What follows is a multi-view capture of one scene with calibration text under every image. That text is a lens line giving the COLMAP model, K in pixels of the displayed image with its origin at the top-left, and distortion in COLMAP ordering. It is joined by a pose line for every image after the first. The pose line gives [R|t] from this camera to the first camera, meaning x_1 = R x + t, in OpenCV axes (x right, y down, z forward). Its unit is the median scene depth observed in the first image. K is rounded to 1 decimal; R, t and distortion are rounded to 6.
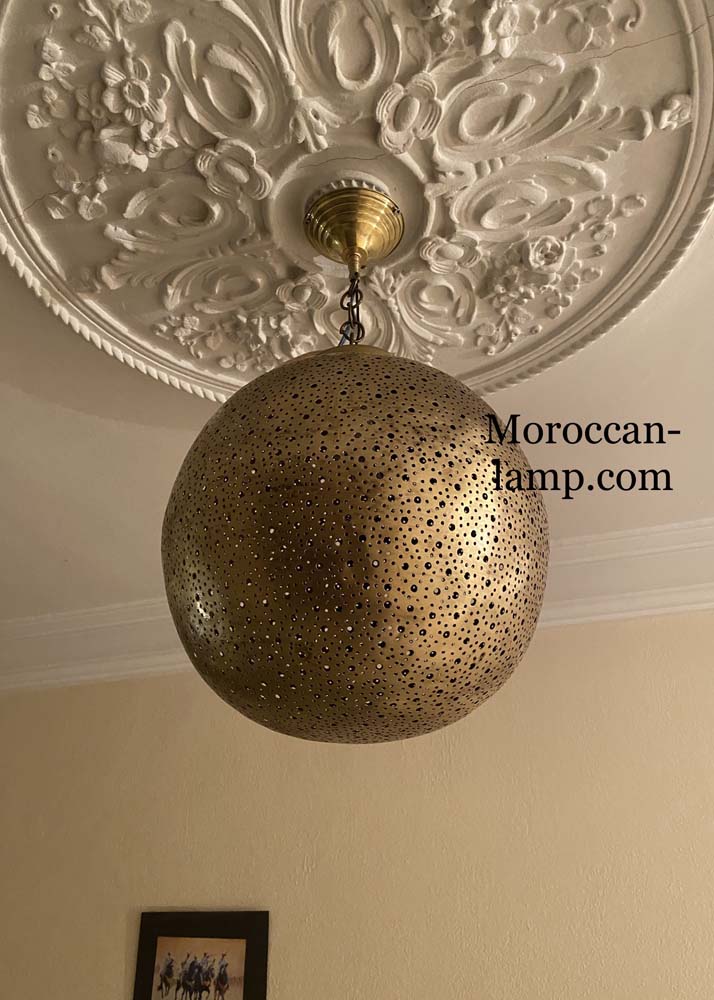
lens RADIAL K [[769.9, 0, 350.7], [0, 769.9, 498.8], [0, 0, 1]] dist [0.028663, -0.033094]
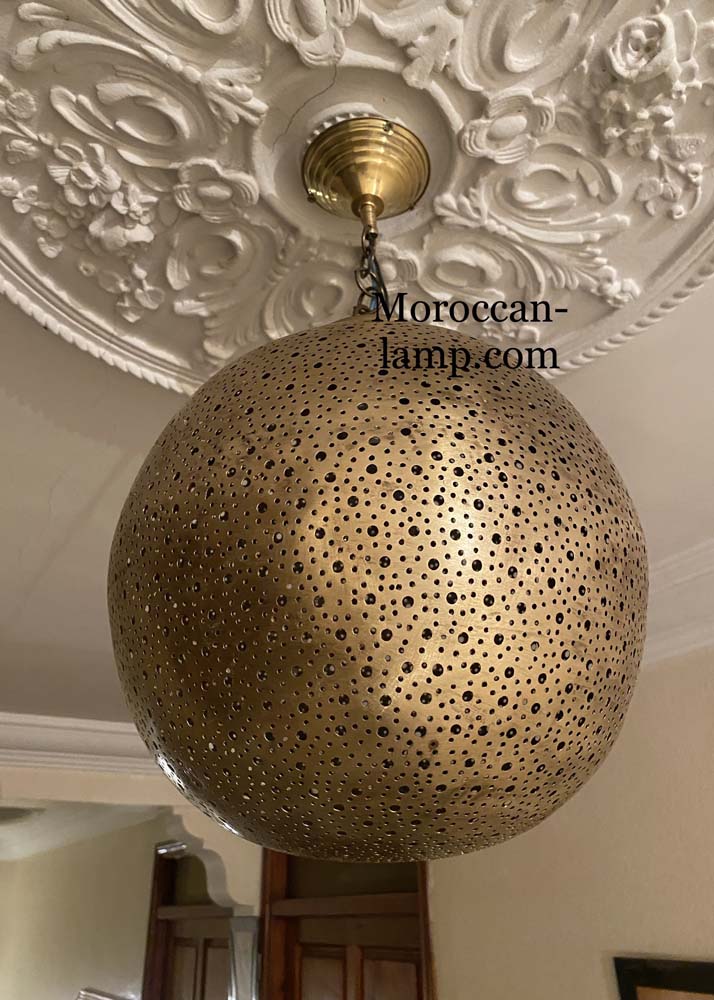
lens RADIAL K [[769.9, 0, 356.6], [0, 769.9, 497.9], [0, 0, 1]] dist [0.028663, -0.033094]
pose [[0.774700, -0.296229, -0.558649, 0.354791], [0.300112, 0.949882, -0.087507, 0.033722], [0.556573, -0.099866, 0.824775, 0.318672]]
